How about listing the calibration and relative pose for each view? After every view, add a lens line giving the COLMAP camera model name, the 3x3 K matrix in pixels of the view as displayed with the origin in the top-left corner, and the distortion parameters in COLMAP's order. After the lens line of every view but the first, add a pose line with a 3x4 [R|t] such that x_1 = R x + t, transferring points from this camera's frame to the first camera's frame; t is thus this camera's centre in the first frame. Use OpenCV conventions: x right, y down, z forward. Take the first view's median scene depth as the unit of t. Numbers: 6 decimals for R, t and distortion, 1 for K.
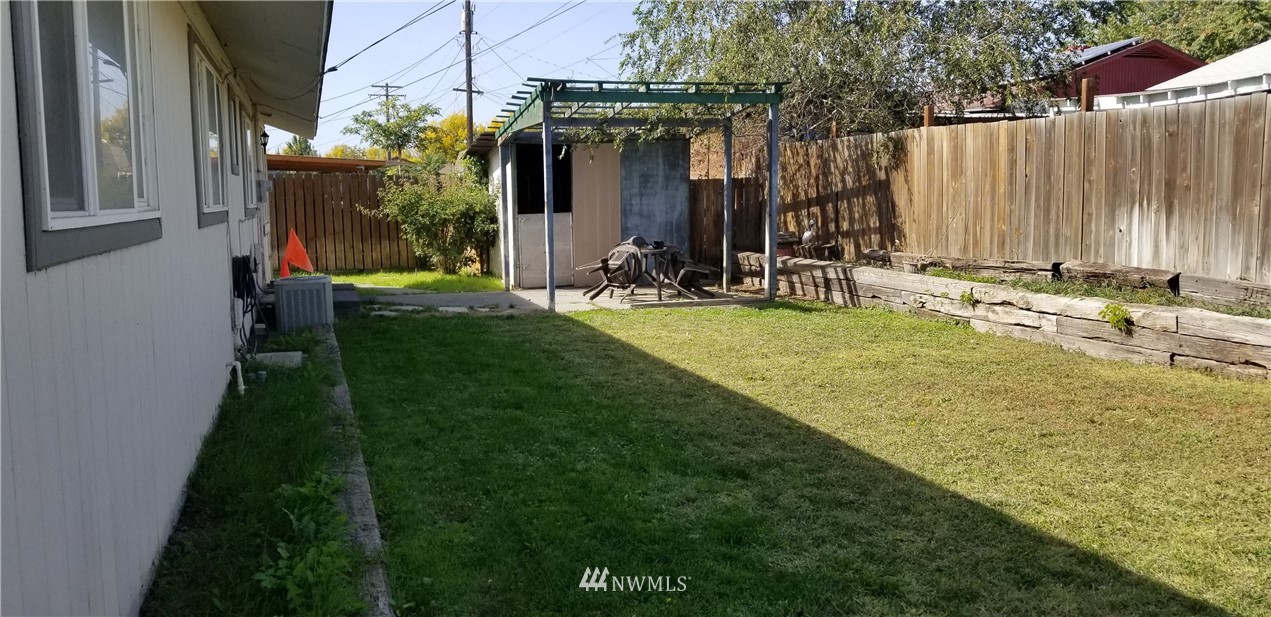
lens RADIAL K [[996.0, 0, 631.4], [0, 996.0, 304.3], [0, 0, 1]] dist [0.011038, 0.001985]
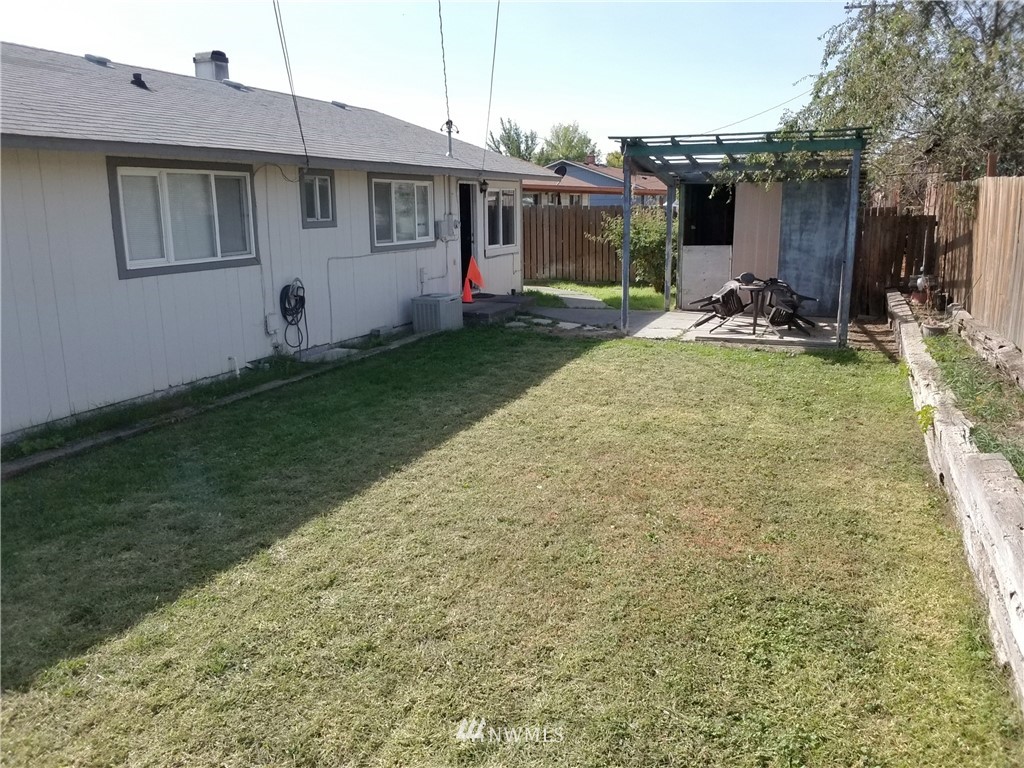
lens RADIAL K [[818.1, 0, 513.7], [0, 818.1, 382.8], [0, 0, 1]] dist [-0.016547, -0.003603]
pose [[0.779273, 0.138486, -0.611191, 0.325494], [-0.068646, 0.988272, 0.136402, -0.046937], [0.622913, -0.064338, 0.779641, 0.117660]]
